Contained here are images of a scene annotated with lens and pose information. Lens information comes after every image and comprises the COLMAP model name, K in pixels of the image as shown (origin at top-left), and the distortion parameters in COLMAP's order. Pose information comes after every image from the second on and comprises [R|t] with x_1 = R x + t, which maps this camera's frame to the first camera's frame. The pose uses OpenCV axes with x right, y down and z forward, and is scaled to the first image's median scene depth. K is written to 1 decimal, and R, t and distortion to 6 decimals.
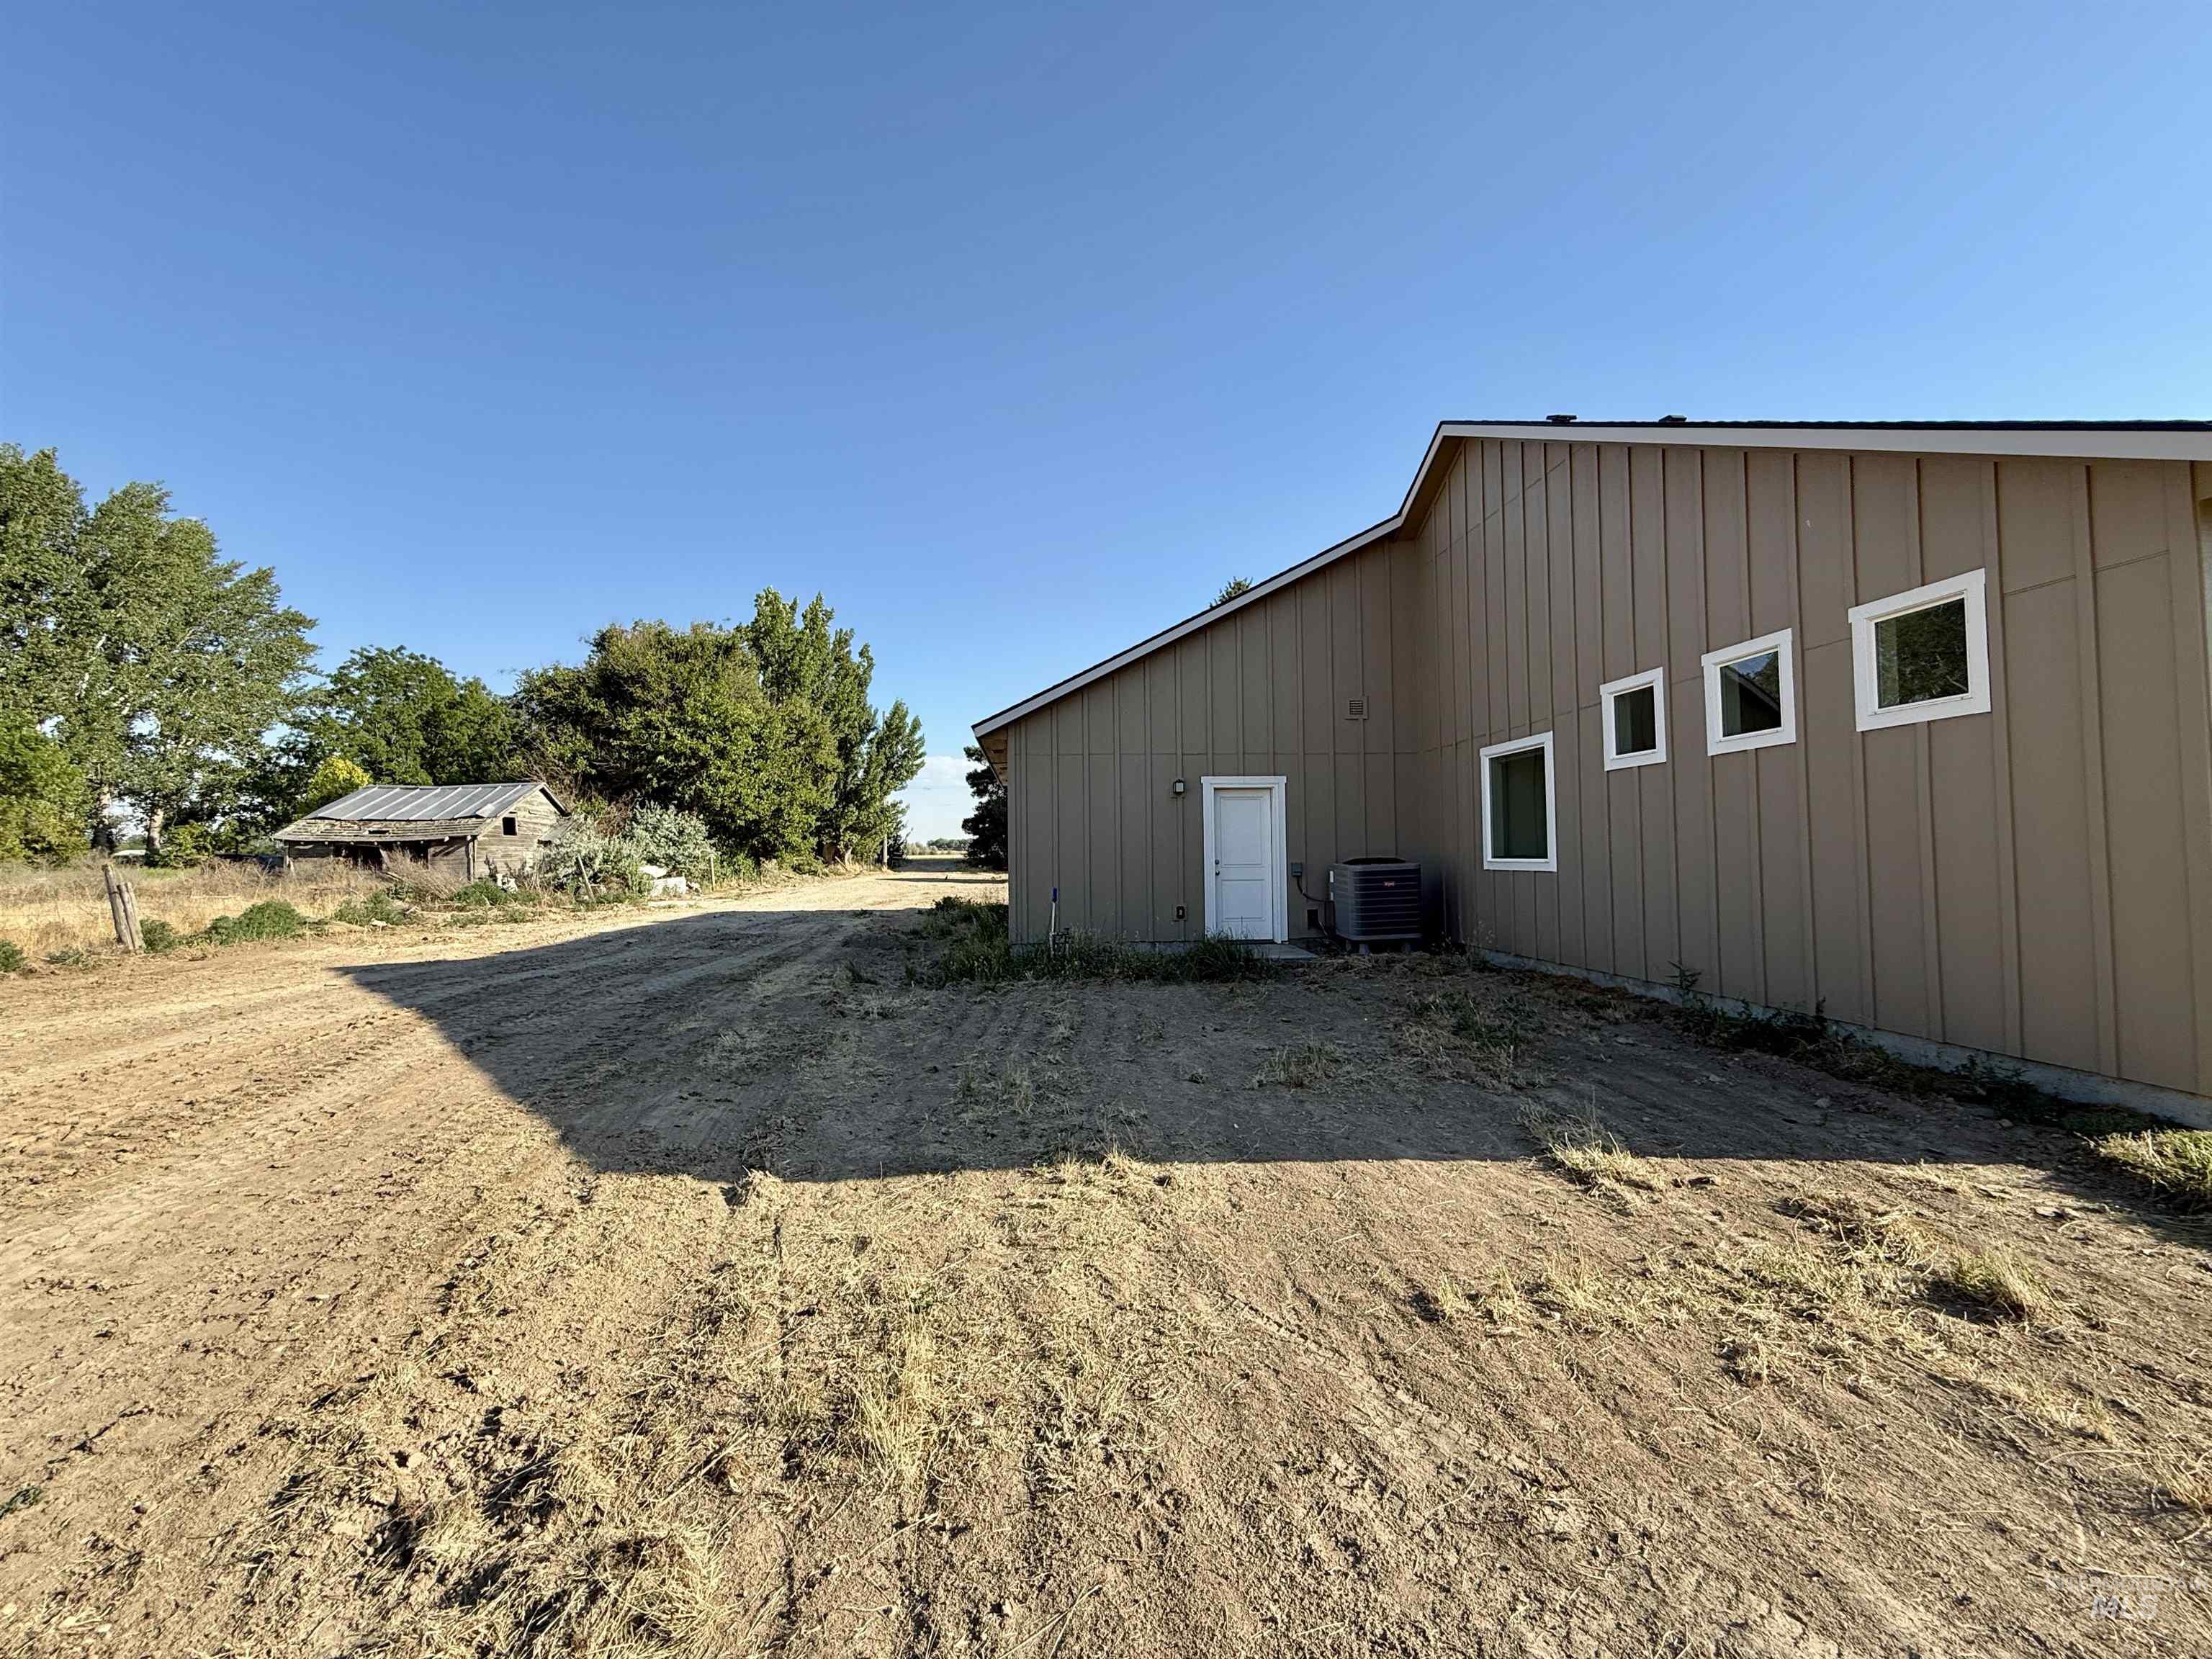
lens RADIAL K [[887.3, 0, 1110.3], [0, 887.3, 822.1], [0, 0, 1]] dist [0.005932, -0.000223]
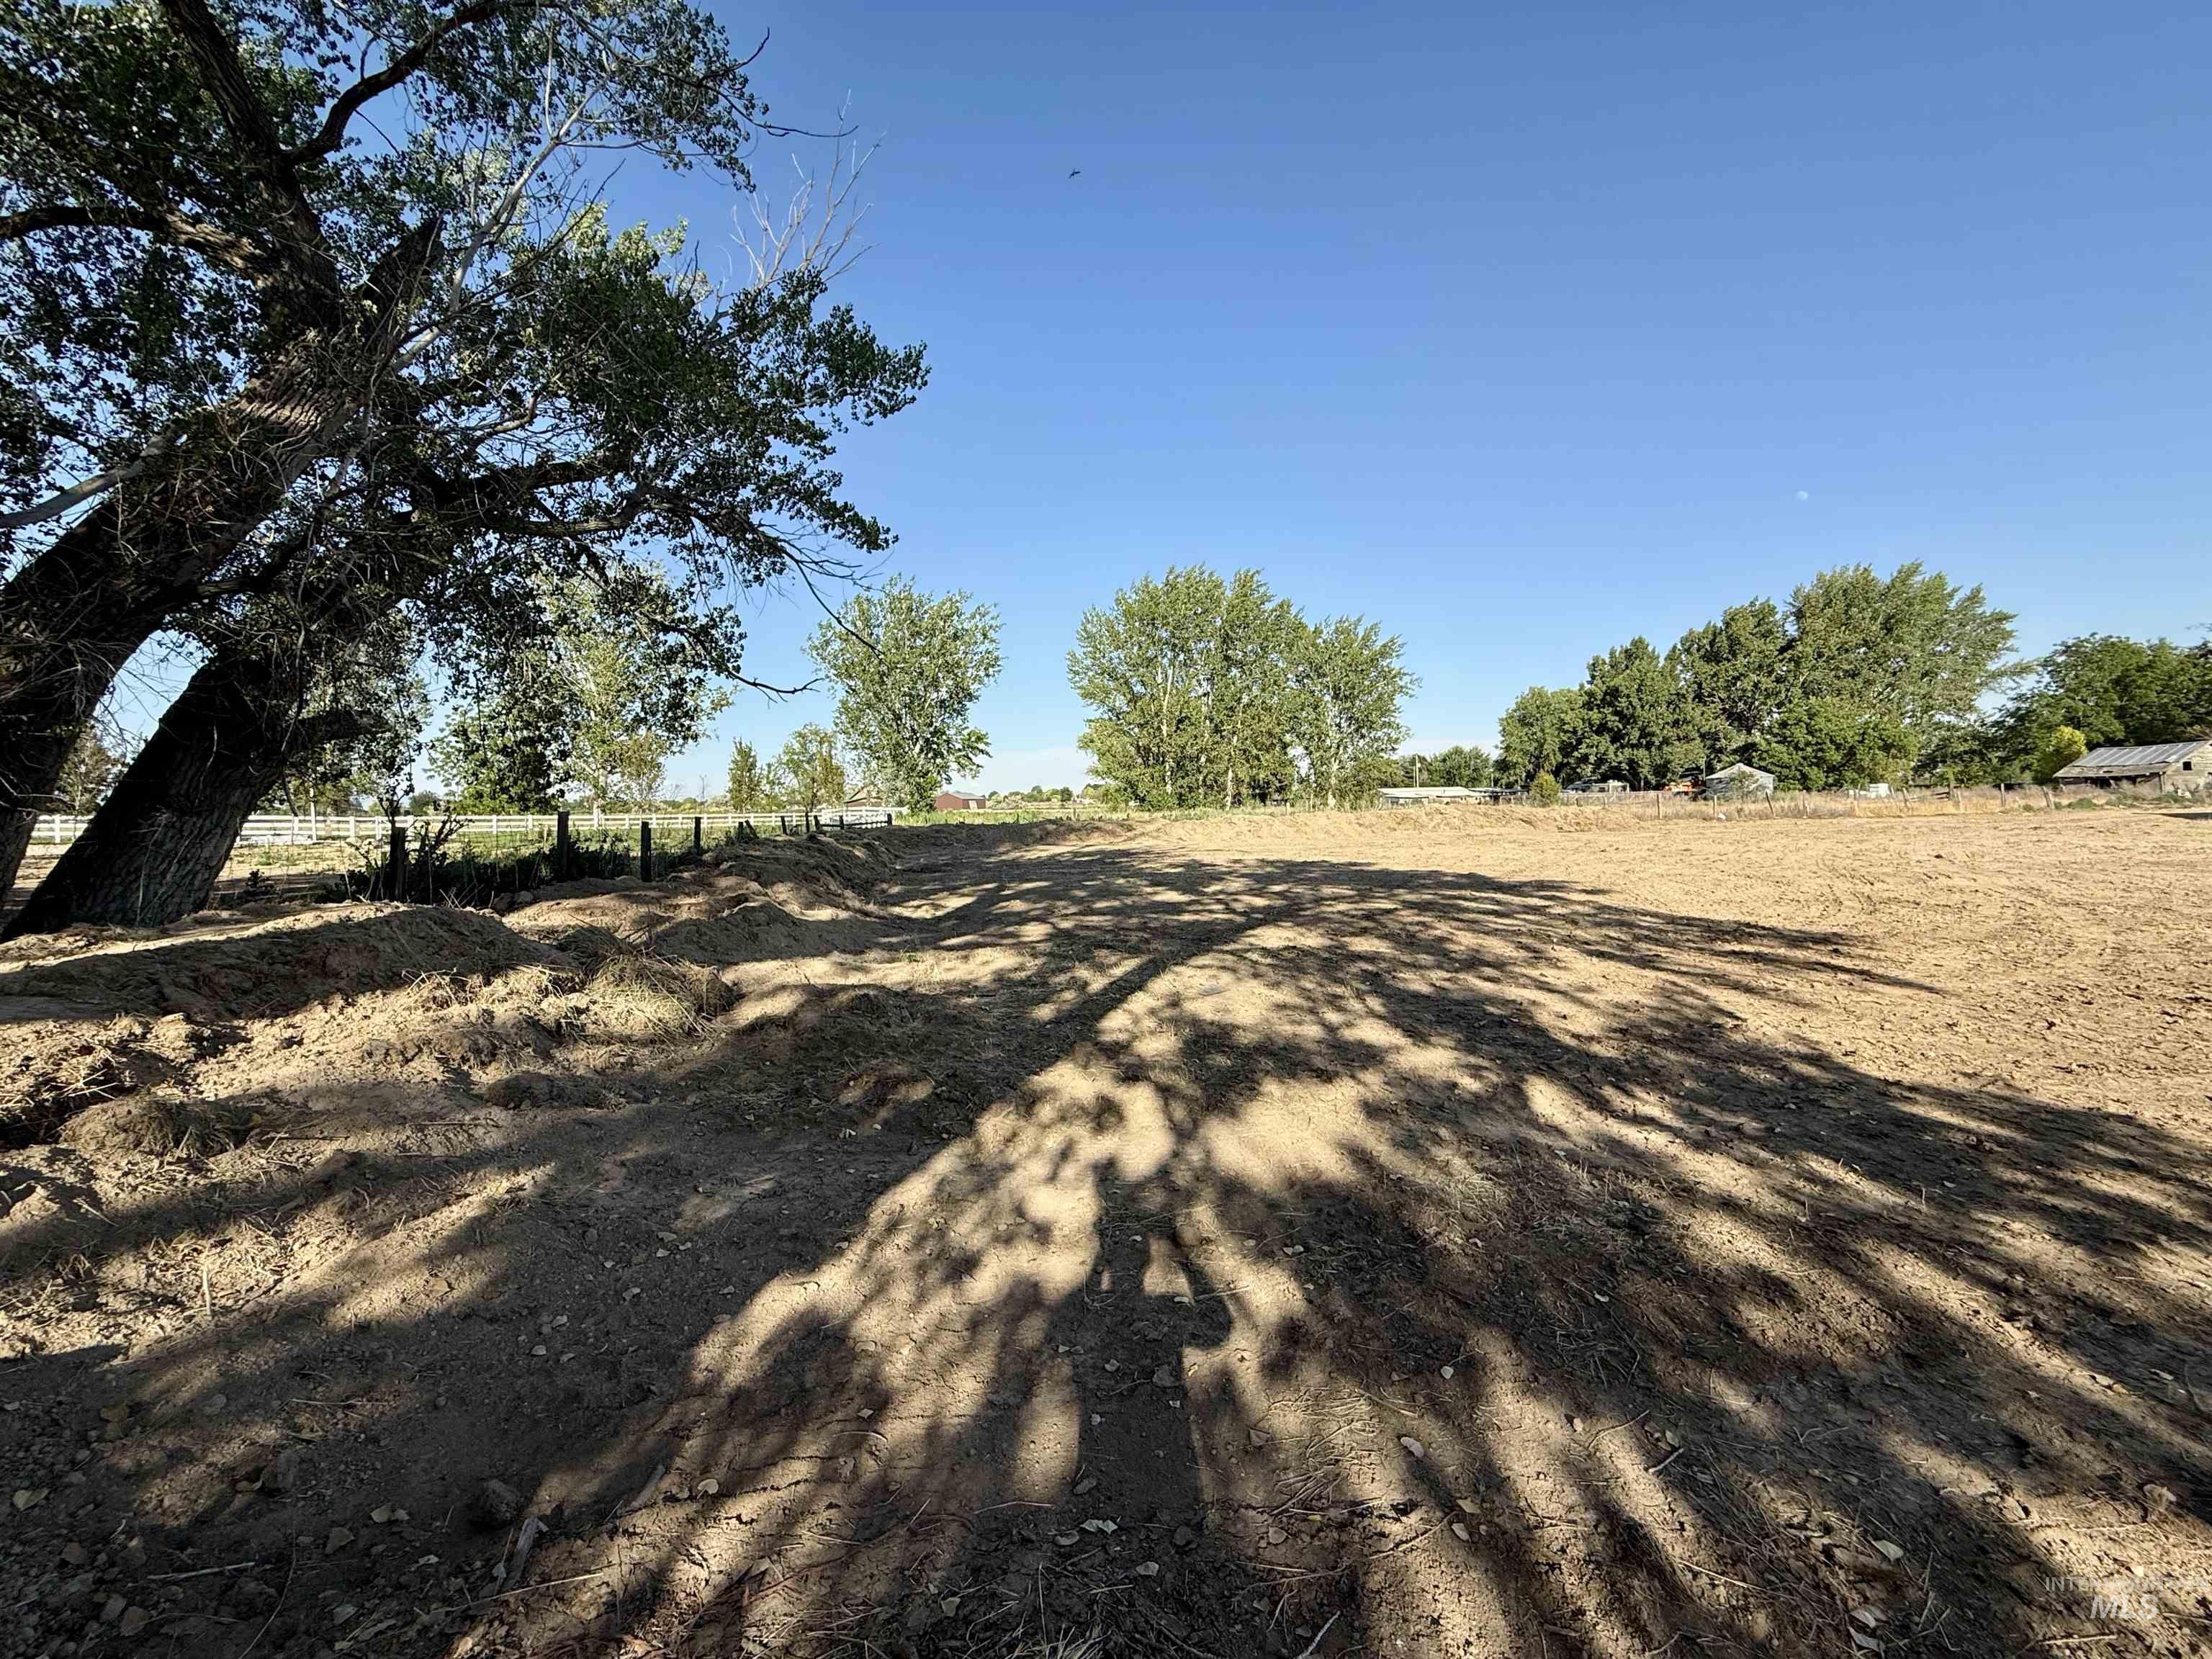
lens RADIAL K [[887.3, 0, 1104.5], [0, 887.3, 825.0], [0, 0, 1]] dist [0.005932, -0.000223]
pose [[0.082698, 0.025970, -0.996236, 0.899819], [0.056669, 0.997920, 0.030718, -0.050749], [0.994962, -0.058996, 0.081054, -1.266901]]
